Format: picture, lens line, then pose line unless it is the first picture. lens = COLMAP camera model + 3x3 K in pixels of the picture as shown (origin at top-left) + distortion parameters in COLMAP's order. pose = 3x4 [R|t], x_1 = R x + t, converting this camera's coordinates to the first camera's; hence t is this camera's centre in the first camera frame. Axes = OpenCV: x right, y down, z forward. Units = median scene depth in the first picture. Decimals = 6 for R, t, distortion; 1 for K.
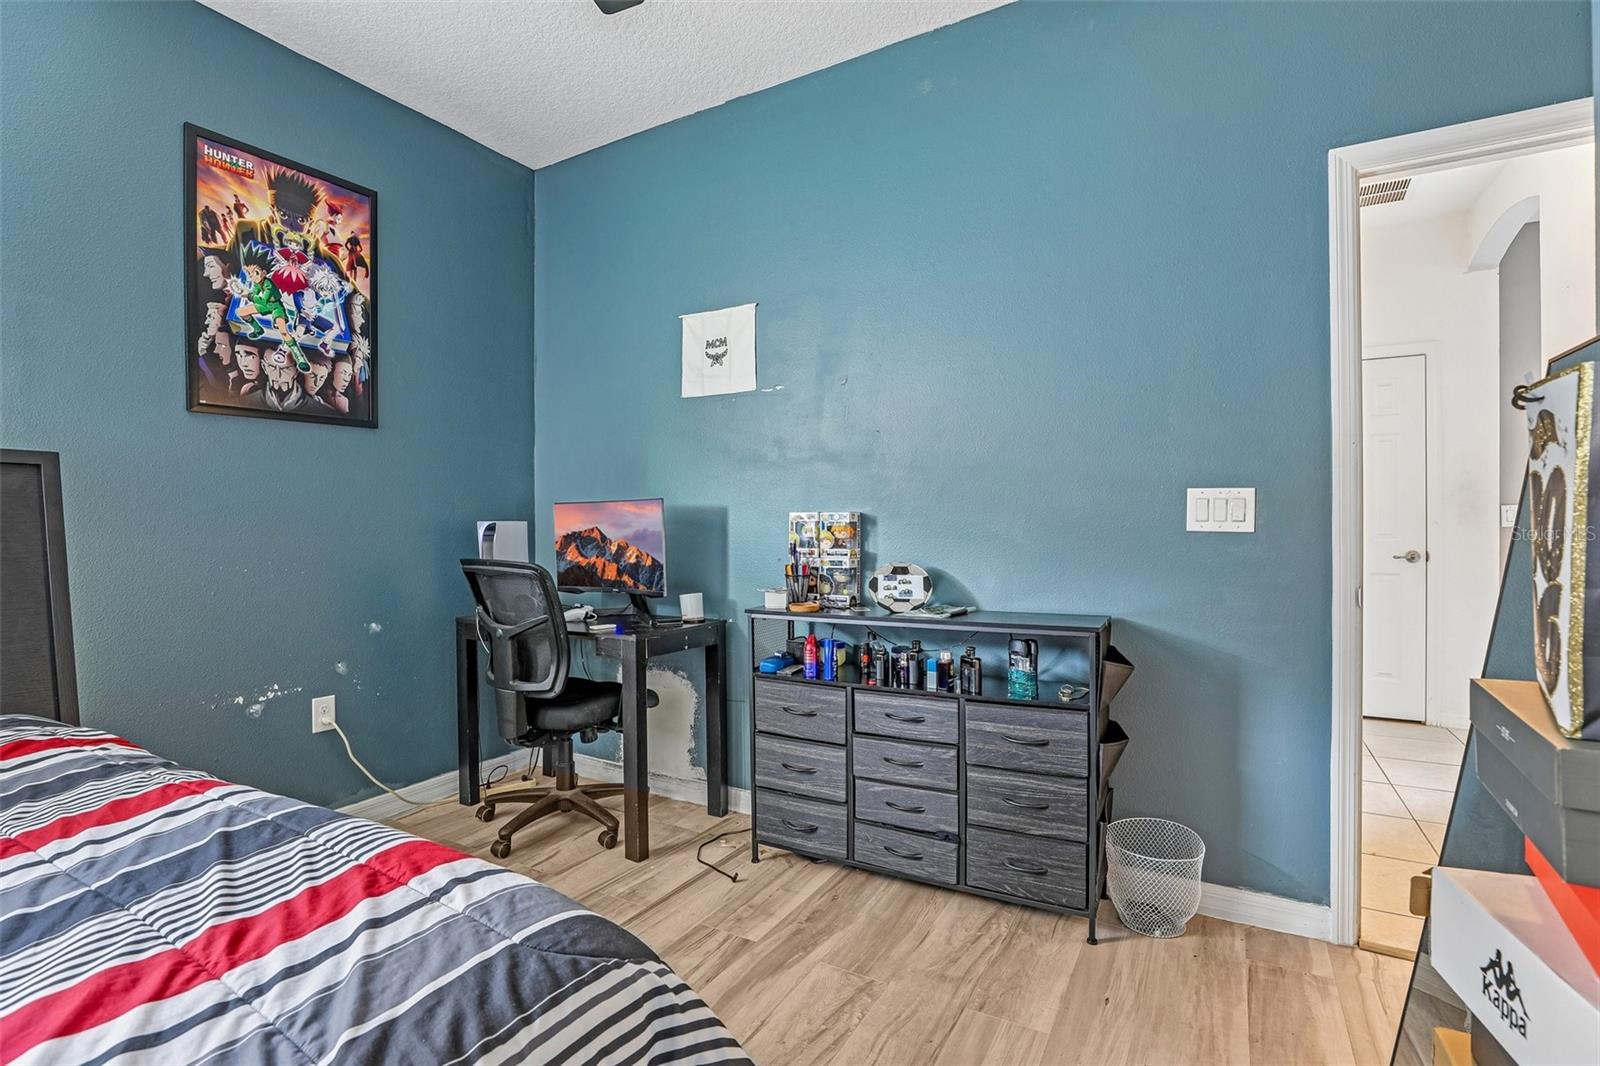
lens RADIAL K [[748.4, 0, 801.0], [0, 748.4, 527.3], [0, 0, 1]] dist [-0.043074, 0.013088]
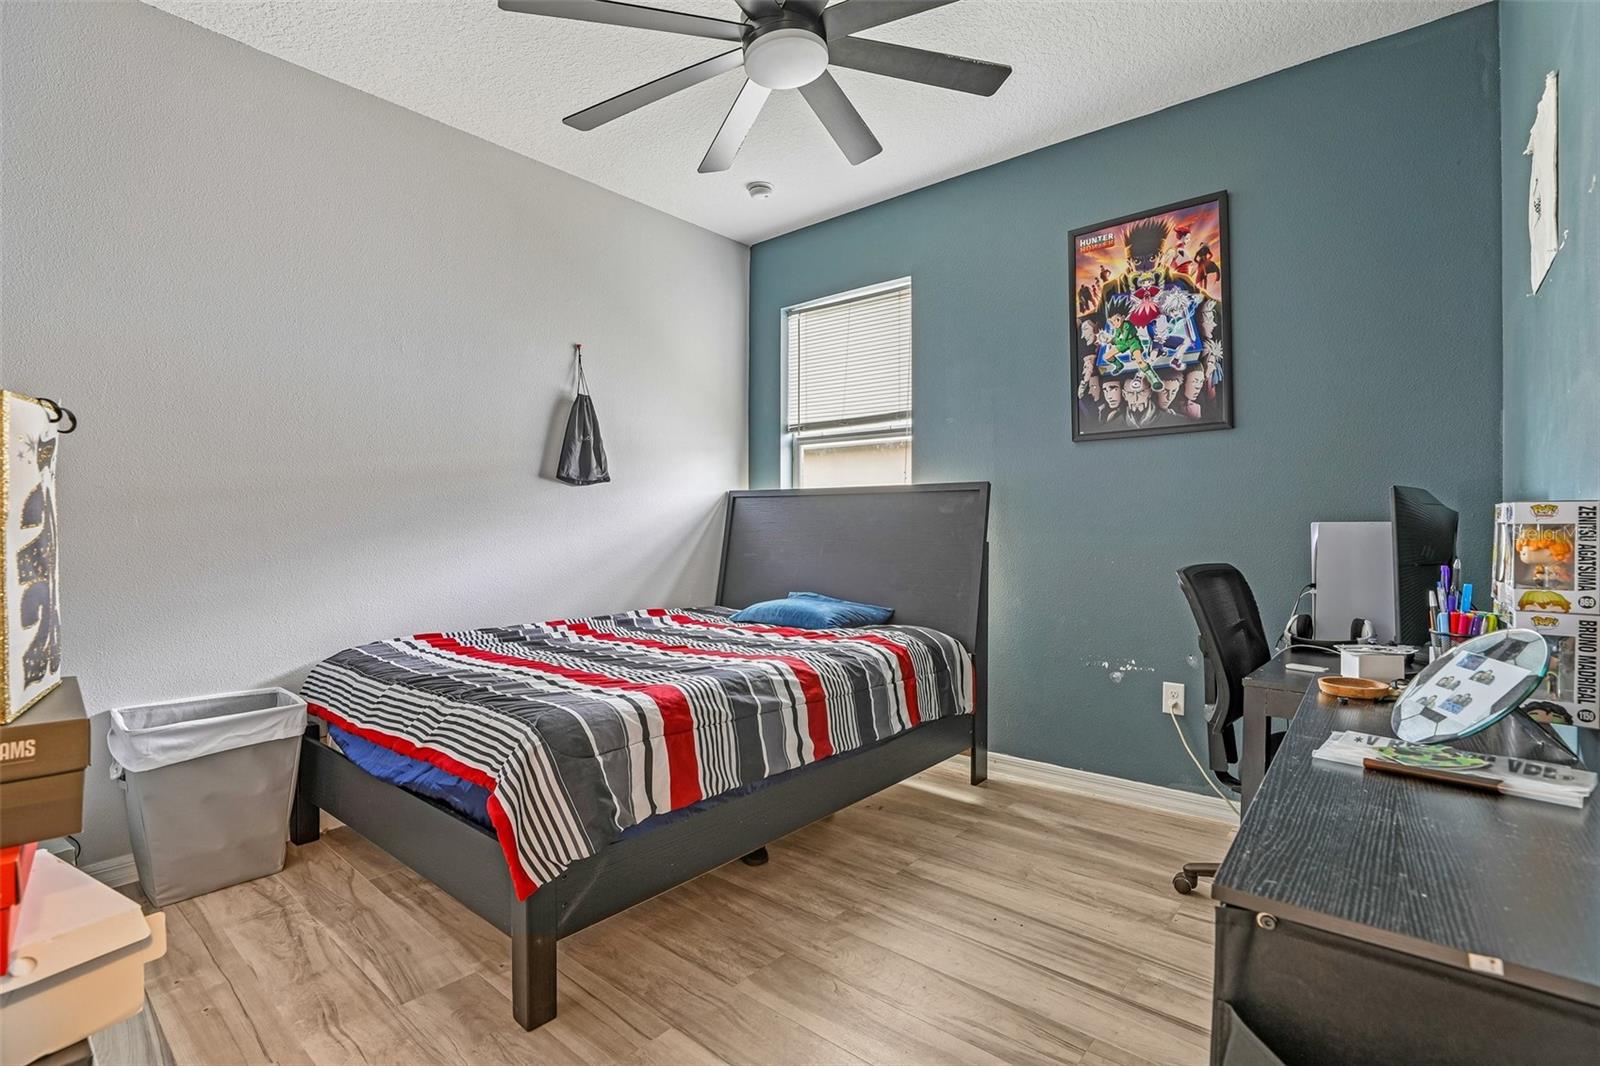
lens RADIAL K [[748.4, 0, 801.0], [0, 748.4, 527.3], [0, 0, 1]] dist [-0.043074, 0.013088]
pose [[-0.185266, 0.006450, -0.982667, 0.552137], [-0.003249, 0.999969, 0.007177, -0.007446], [0.982683, 0.004522, -0.185239, 0.680396]]
